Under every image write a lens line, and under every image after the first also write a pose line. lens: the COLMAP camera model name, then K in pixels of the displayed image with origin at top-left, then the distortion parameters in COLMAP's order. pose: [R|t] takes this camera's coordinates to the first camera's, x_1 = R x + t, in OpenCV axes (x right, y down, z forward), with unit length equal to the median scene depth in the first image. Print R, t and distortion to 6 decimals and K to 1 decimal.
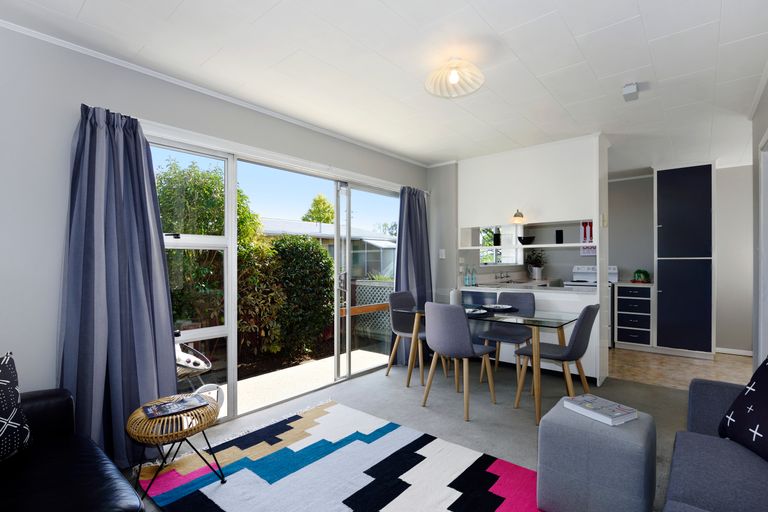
lens RADIAL K [[372.8, 0, 385.4], [0, 372.8, 261.9], [0, 0, 1]] dist [-0.025223, -0.001908]
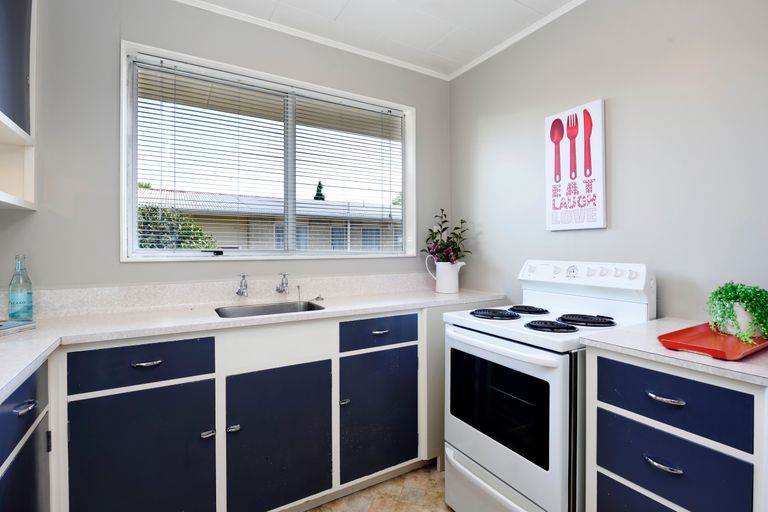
lens RADIAL K [[372.8, 0, 379.0], [0, 372.8, 250.0], [0, 0, 1]] dist [-0.025223, -0.001908]
pose [[0.947614, 0.002188, -0.319412, 0.507501], [0.000060, 0.999975, 0.007028, -0.001381], [0.319419, -0.006679, 0.947590, 0.655072]]
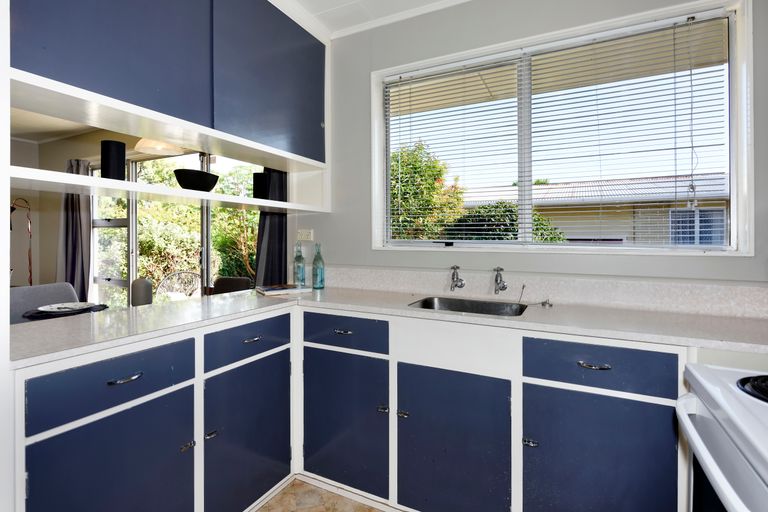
lens RADIAL K [[372.8, 0, 376.1], [0, 372.8, 242.2], [0, 0, 1]] dist [-0.025223, -0.001908]
pose [[0.215320, 0.007958, -0.976511, 0.604022], [-0.003754, 0.999966, 0.007321, 0.000267], [0.976536, 0.002090, 0.215343, 0.828172]]
